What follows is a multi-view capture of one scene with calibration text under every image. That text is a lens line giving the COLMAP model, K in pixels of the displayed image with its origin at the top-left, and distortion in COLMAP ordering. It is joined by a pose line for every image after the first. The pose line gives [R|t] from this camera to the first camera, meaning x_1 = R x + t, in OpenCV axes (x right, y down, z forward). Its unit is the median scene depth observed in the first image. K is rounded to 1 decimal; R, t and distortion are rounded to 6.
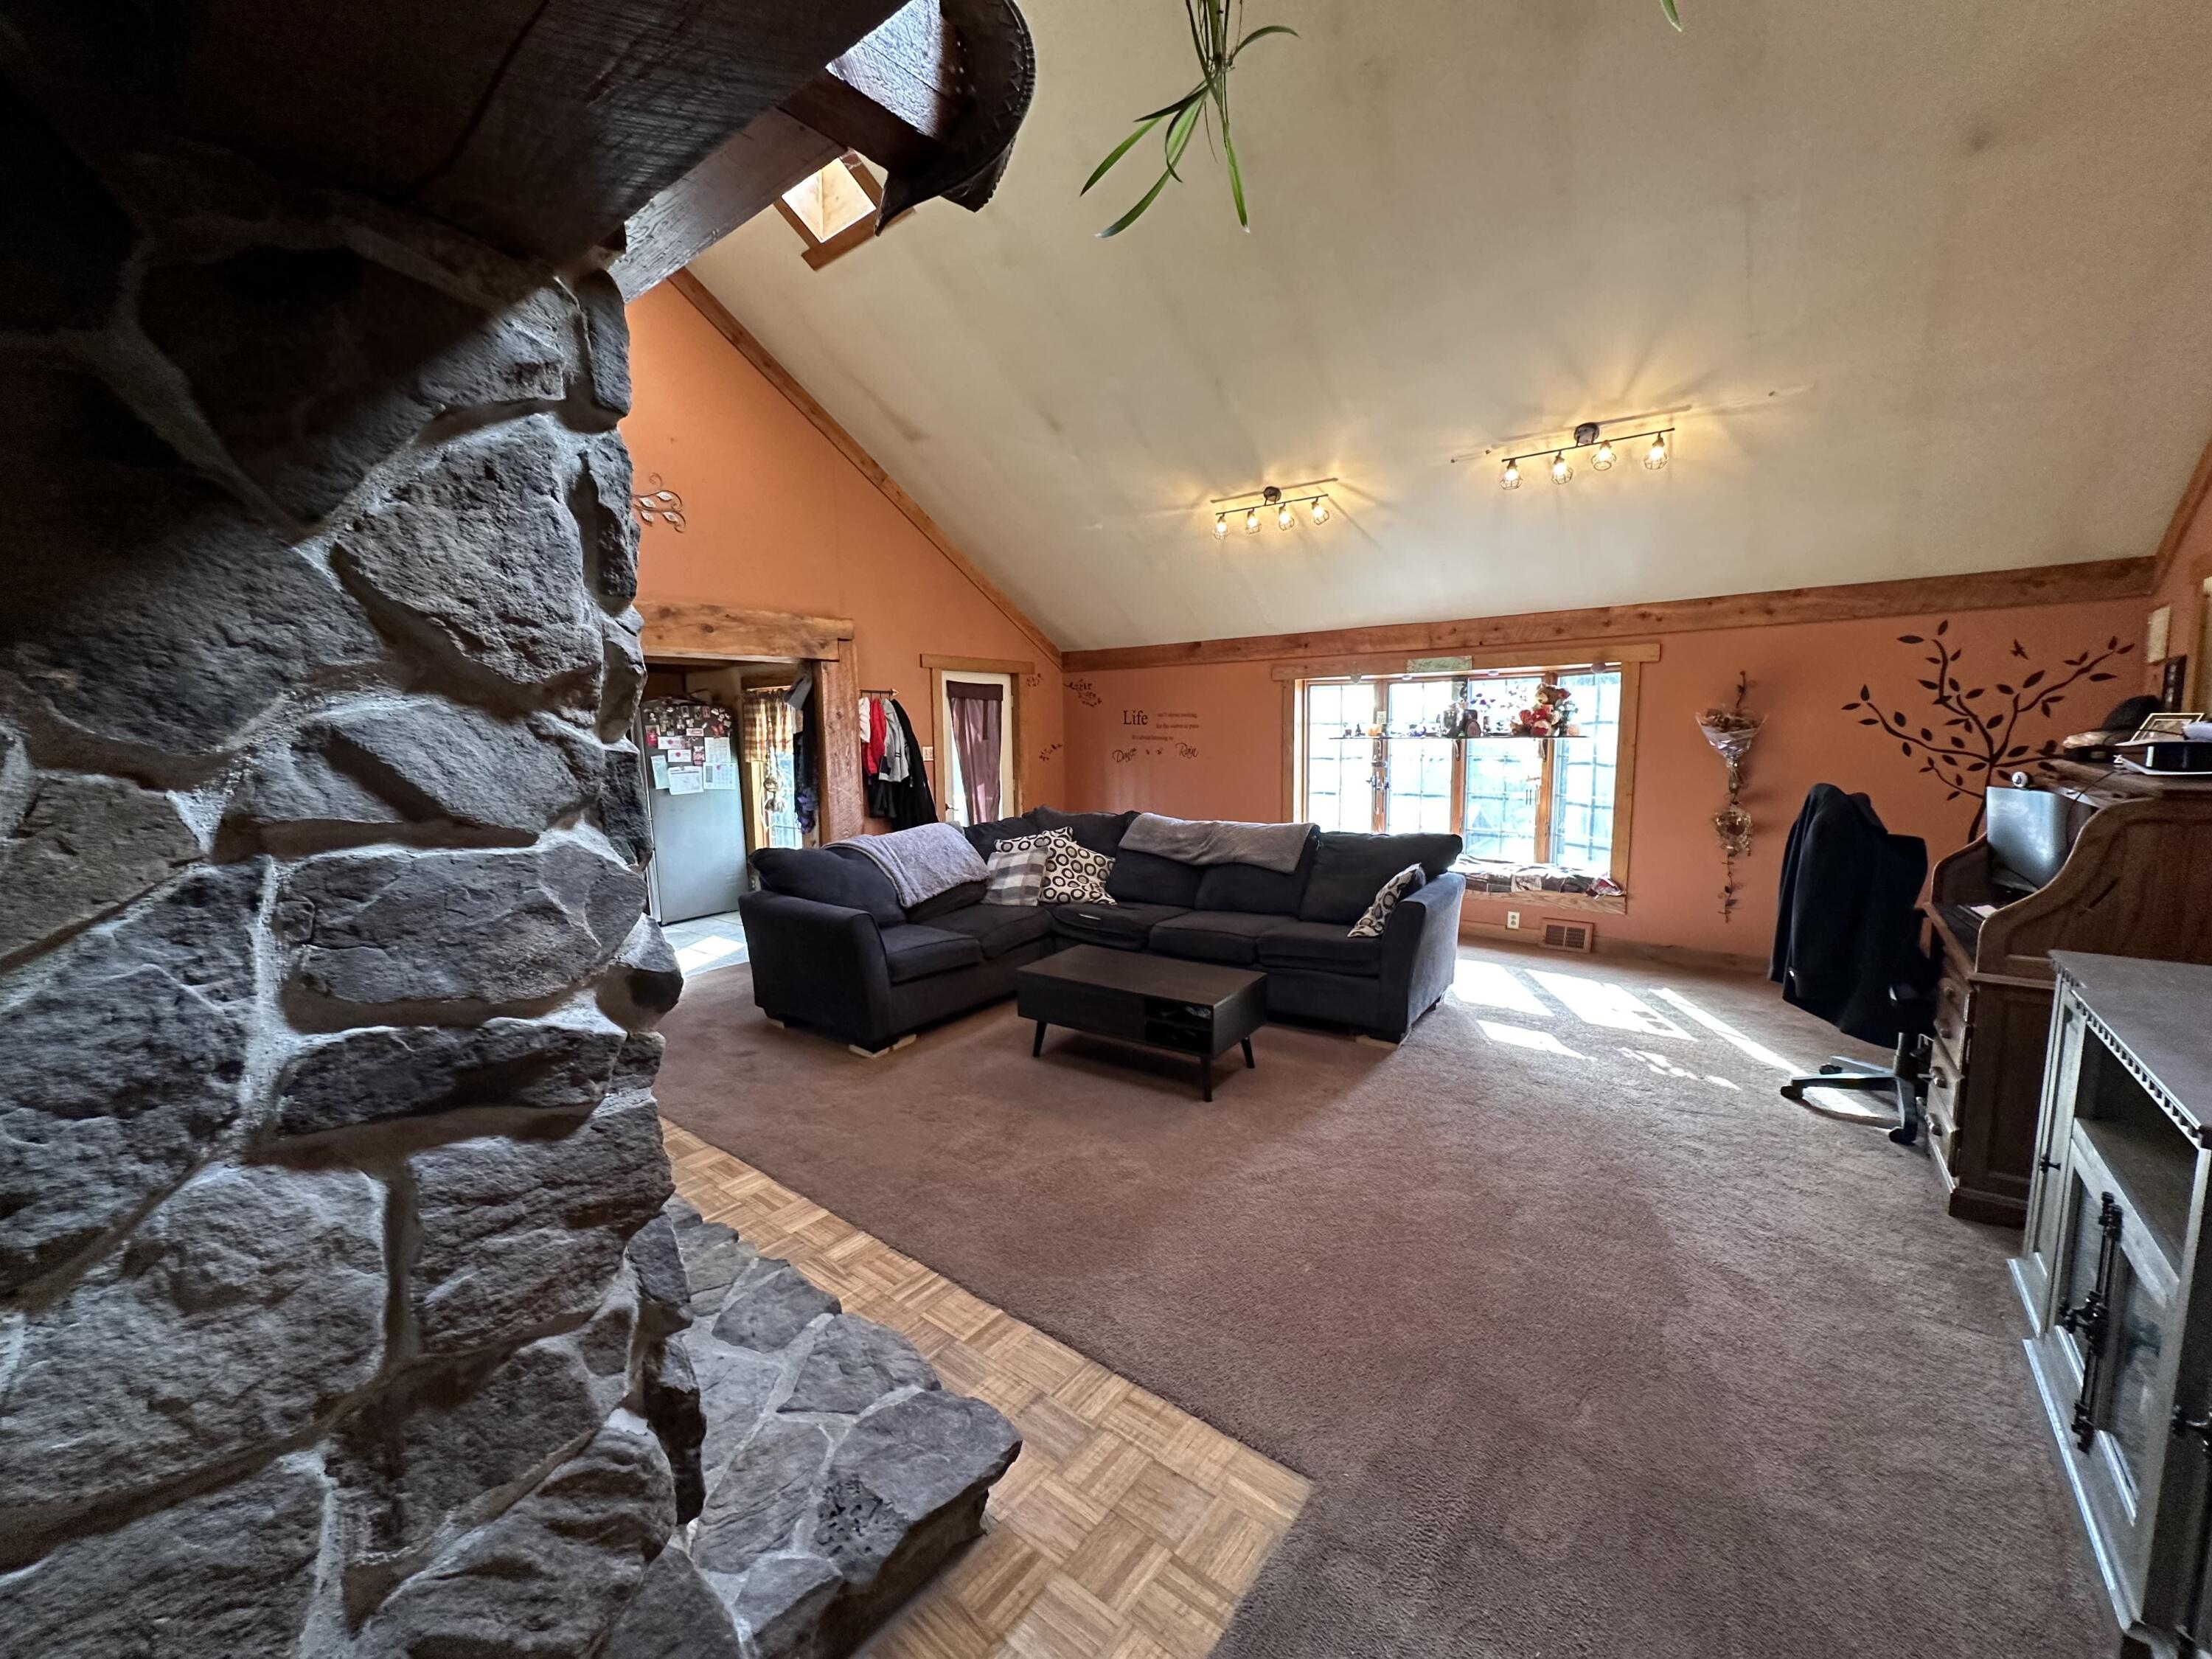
lens RADIAL K [[876.6, 0, 1101.2], [0, 876.6, 827.2], [0, 0, 1]] dist [-0.001803, 0.000651]
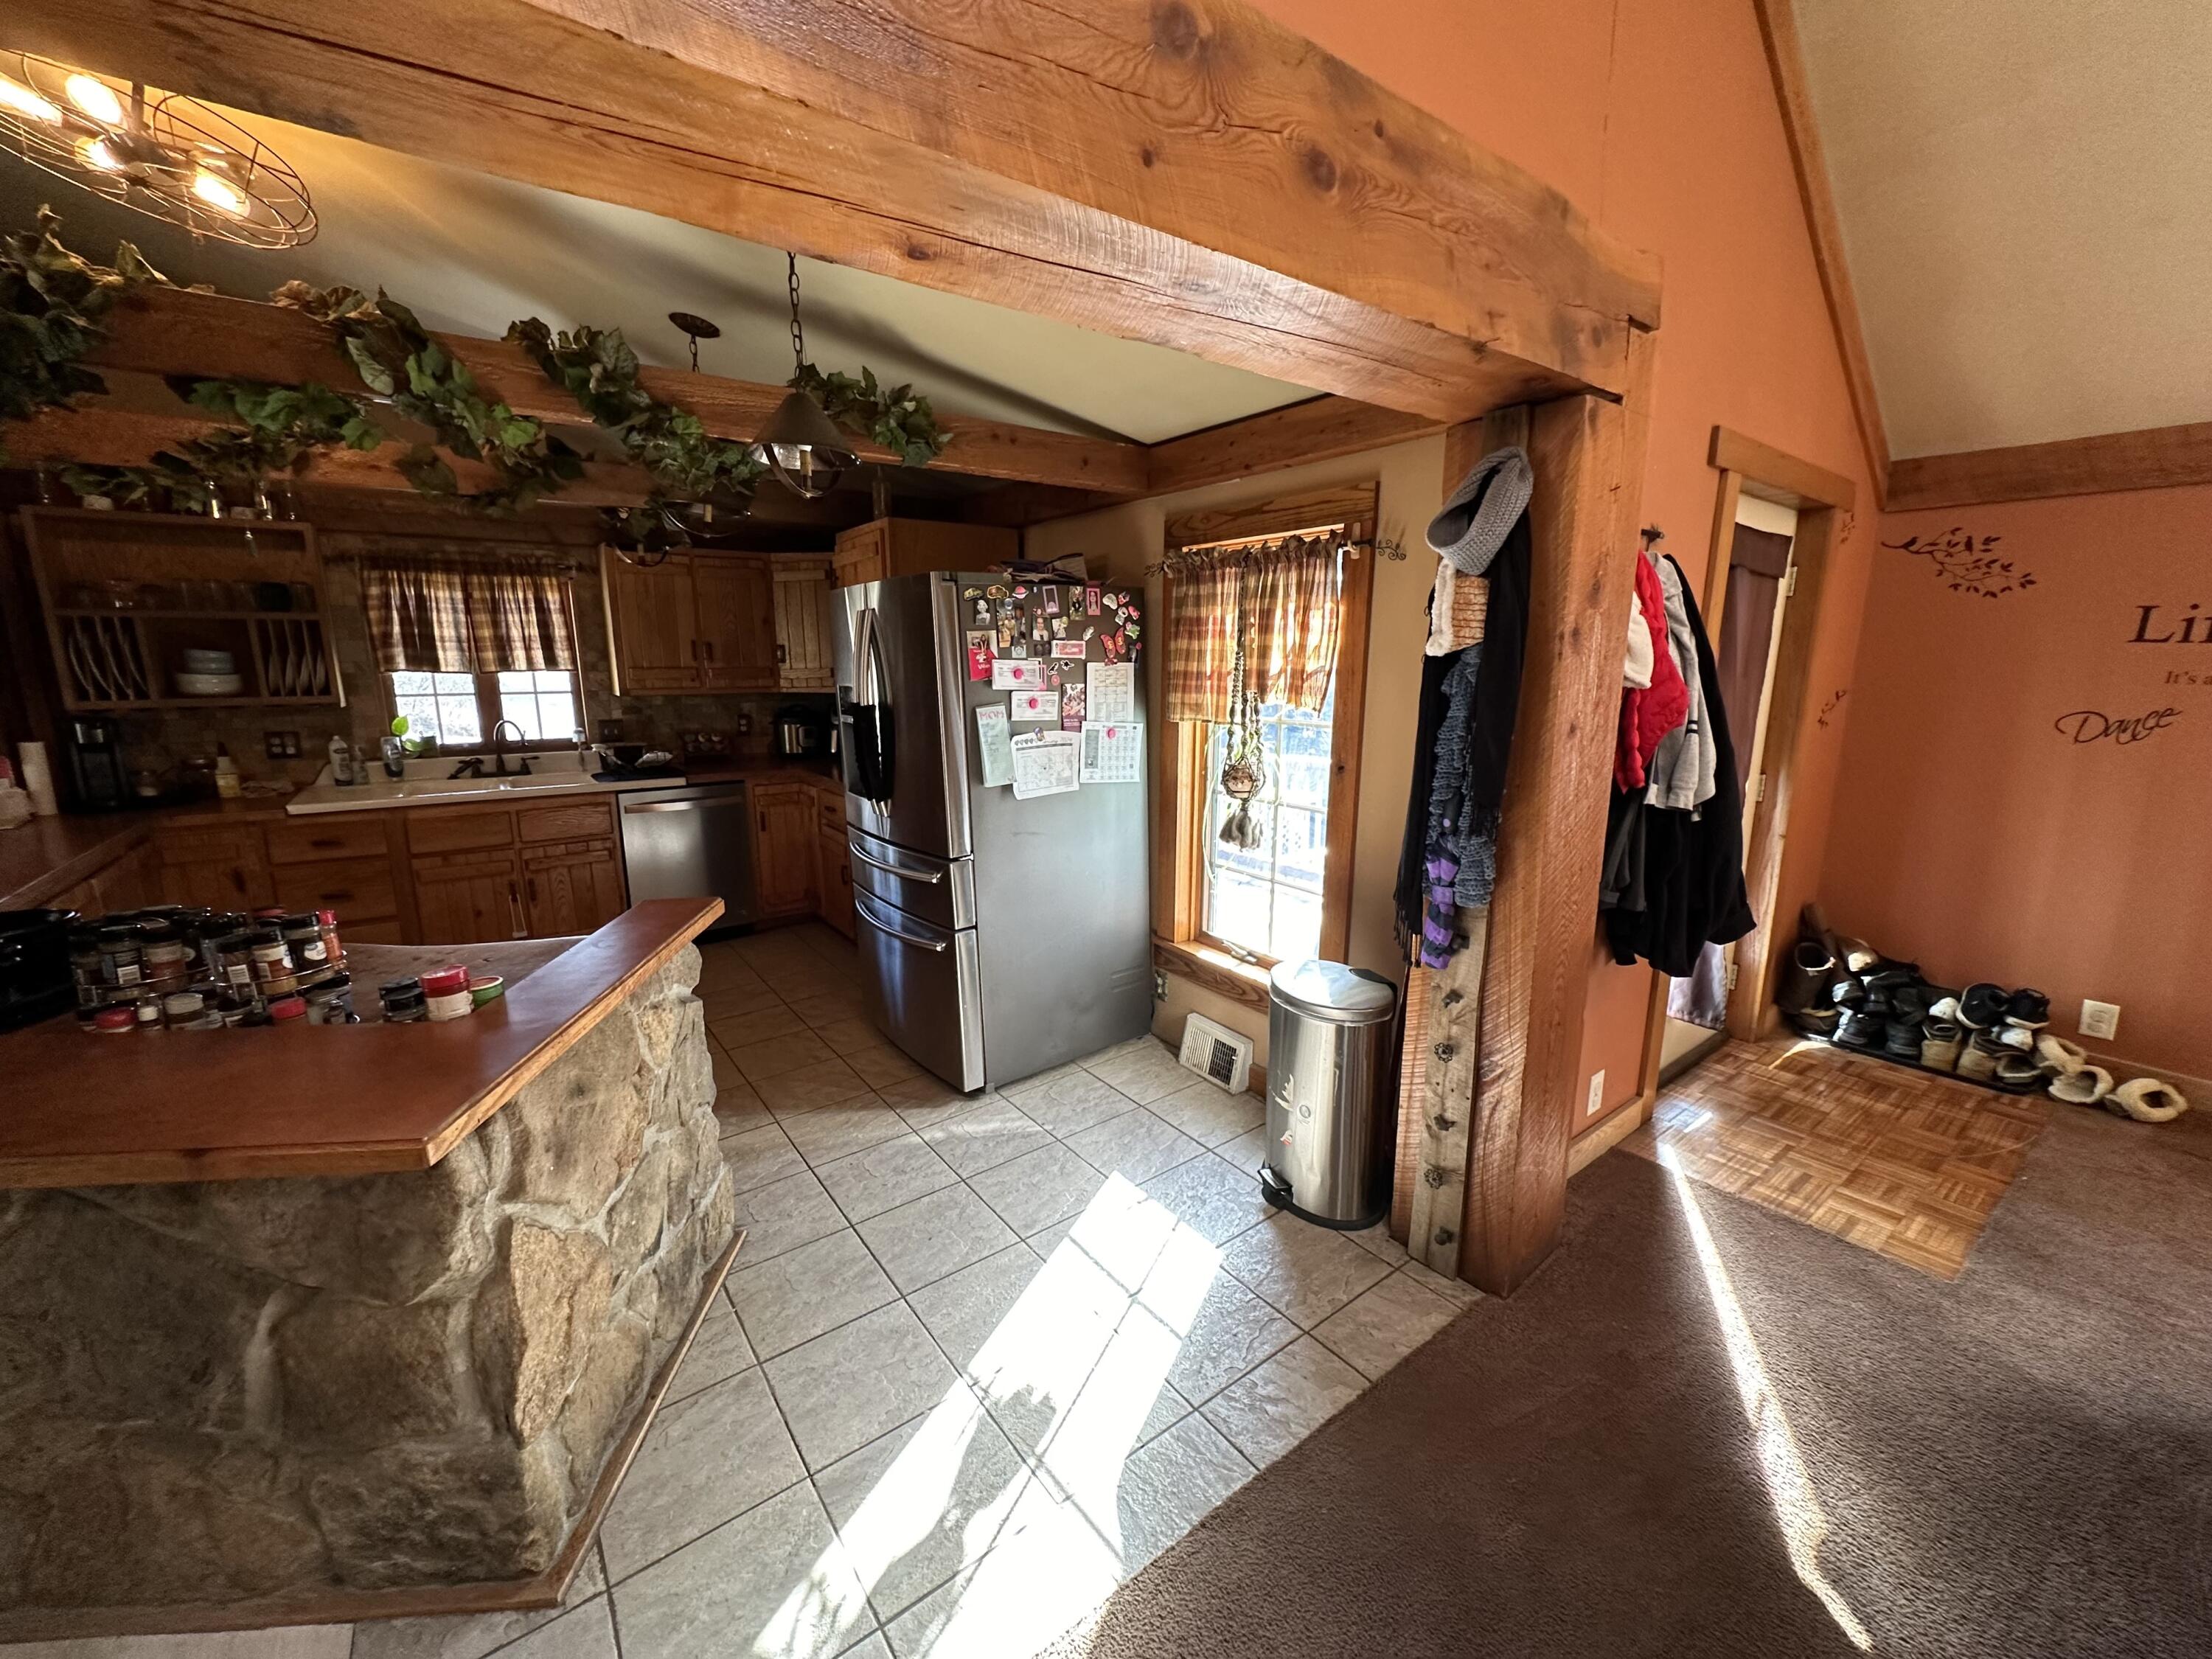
lens RADIAL K [[876.6, 0, 1113.8], [0, 876.6, 831.1], [0, 0, 1]] dist [-0.001803, 0.000651]
pose [[0.969404, 0.060597, -0.237874, -0.336116], [-0.039308, 0.994867, 0.093244, -0.061593], [0.242303, -0.081041, 0.966810, 0.588806]]
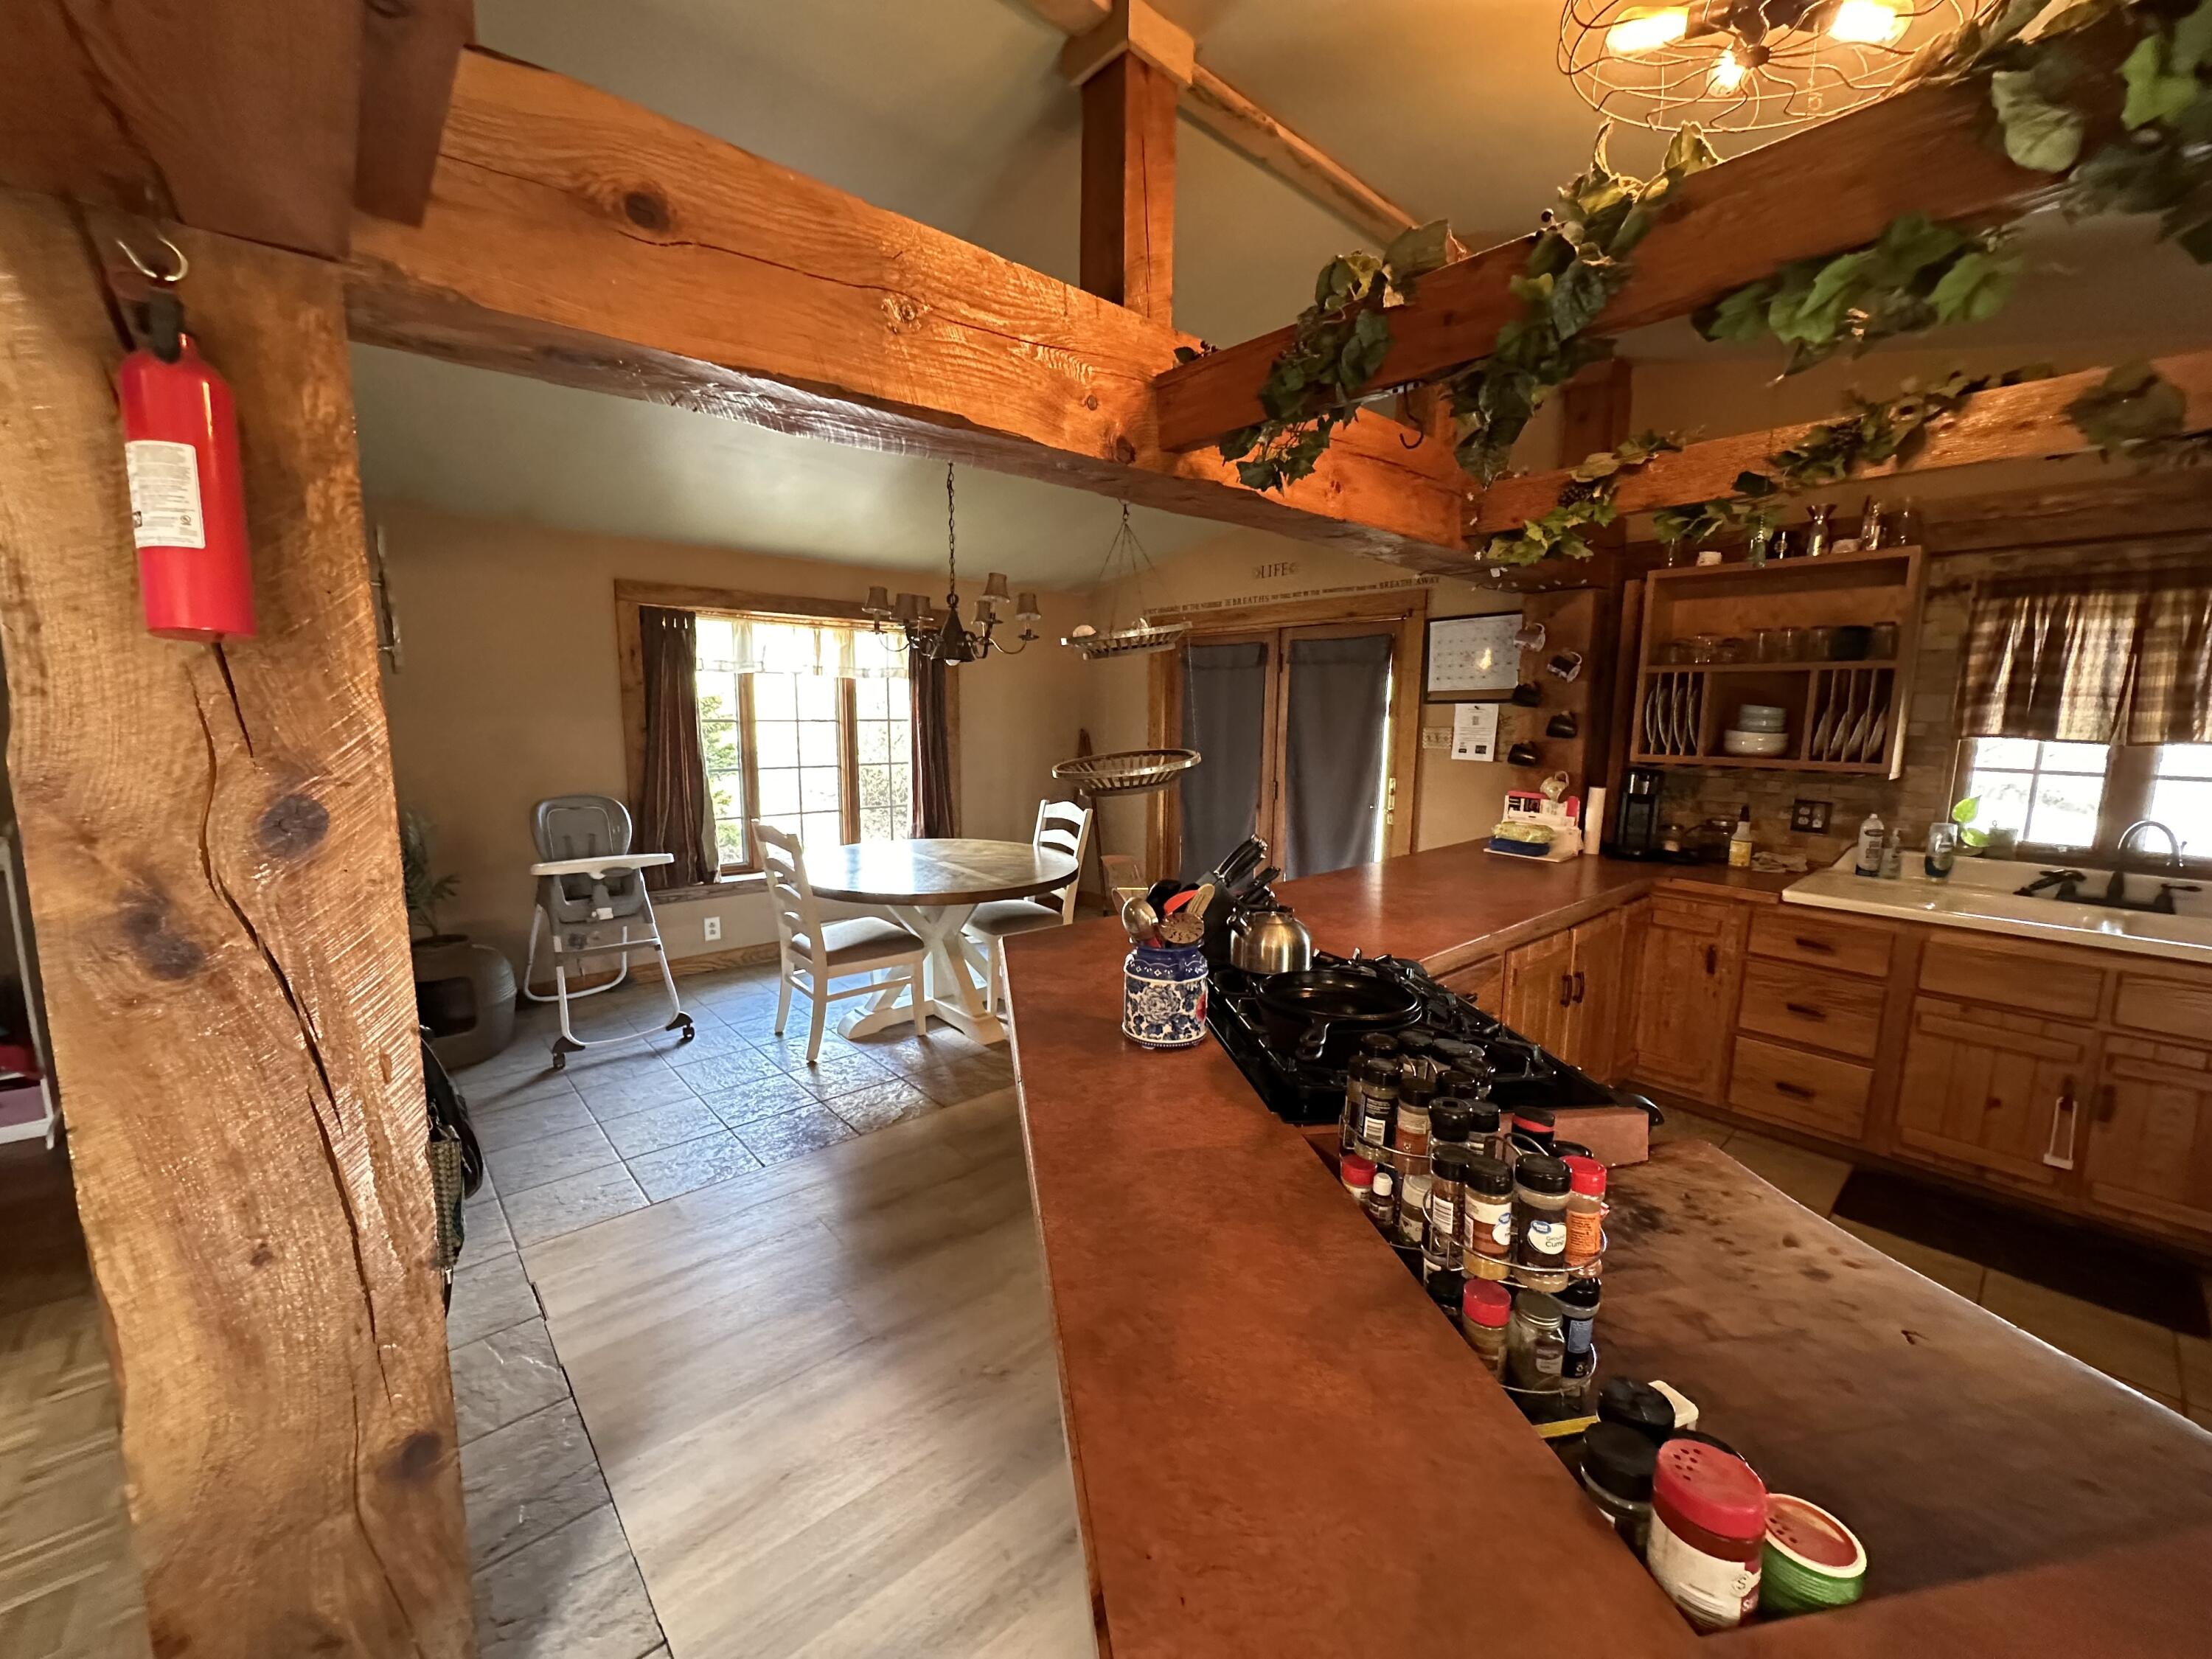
lens RADIAL K [[876.6, 0, 1110.1], [0, 876.6, 828.3], [0, 0, 1]] dist [-0.001803, 0.000651]
pose [[-0.159695, 0.148867, -0.975877, -0.417139], [-0.120226, 0.978272, 0.168907, -0.068188], [0.979818, 0.144299, -0.138328, 0.660619]]
